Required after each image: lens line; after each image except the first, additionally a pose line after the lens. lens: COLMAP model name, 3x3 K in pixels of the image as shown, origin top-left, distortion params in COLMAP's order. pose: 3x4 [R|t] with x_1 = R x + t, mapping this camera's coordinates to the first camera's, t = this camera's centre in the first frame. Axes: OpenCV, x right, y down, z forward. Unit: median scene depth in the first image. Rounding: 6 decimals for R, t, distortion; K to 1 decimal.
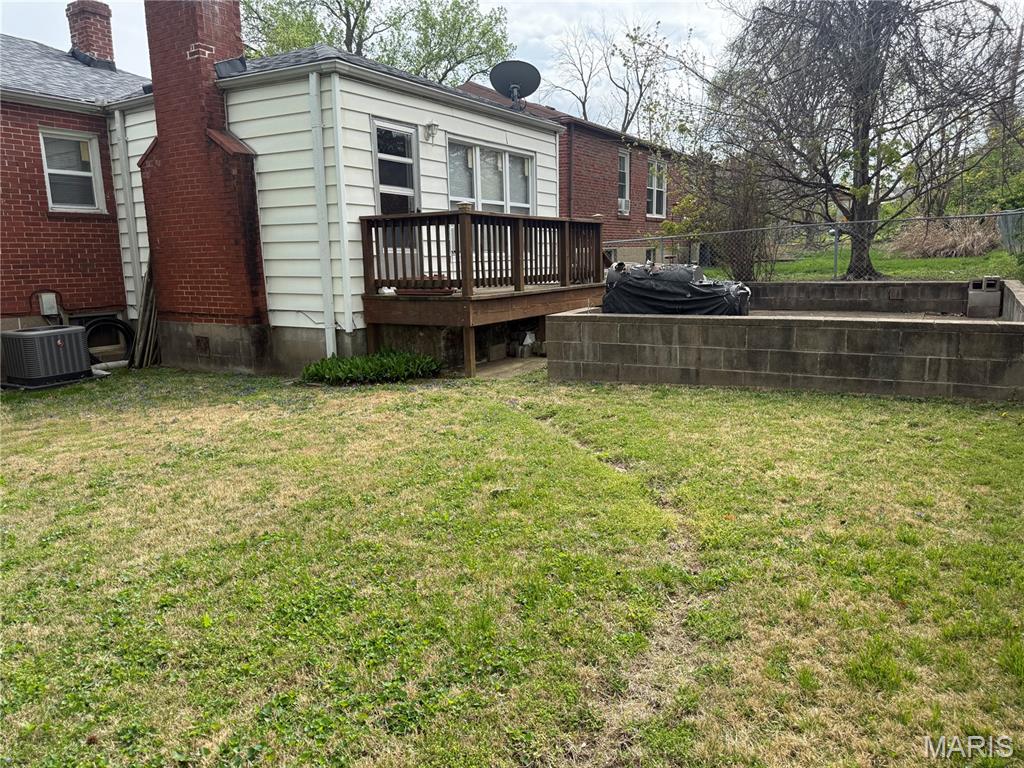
lens RADIAL K [[715.4, 0, 511.1], [0, 715.4, 380.8], [0, 0, 1]] dist [0.038040, -0.032043]
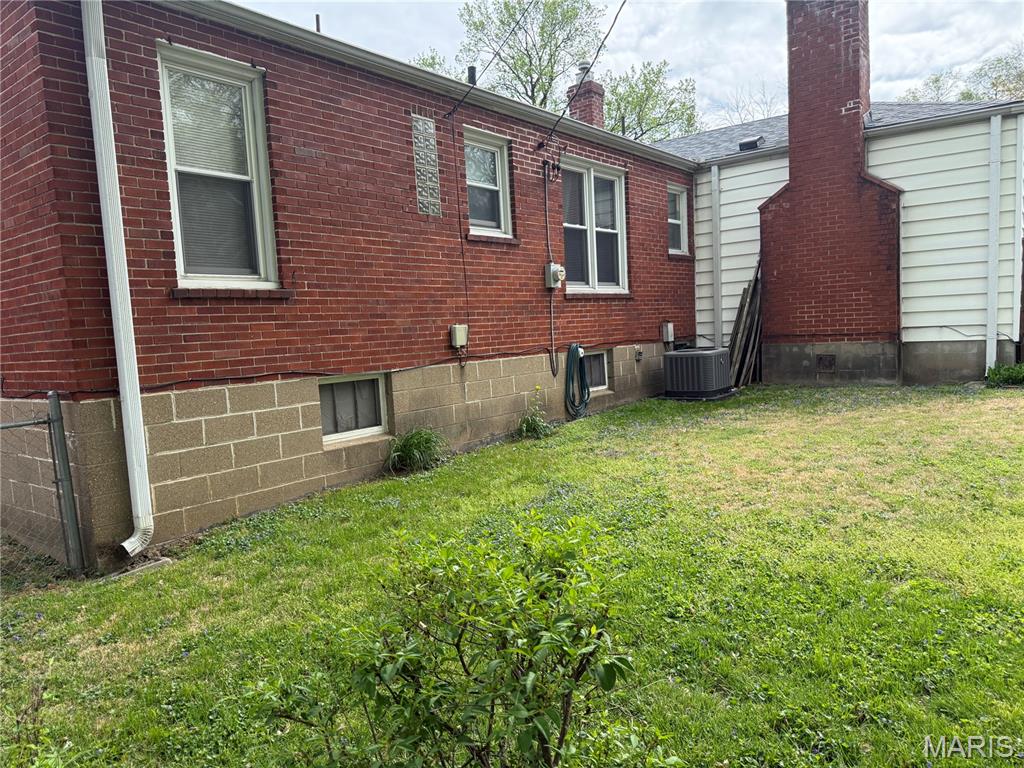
lens RADIAL K [[715.4, 0, 513.4], [0, 715.4, 391.8], [0, 0, 1]] dist [0.038040, -0.032043]
pose [[0.995183, -0.020686, -0.095827, -0.831767], [0.012838, 0.996566, -0.081805, 0.084456], [0.097190, 0.080181, 0.992031, -0.160868]]
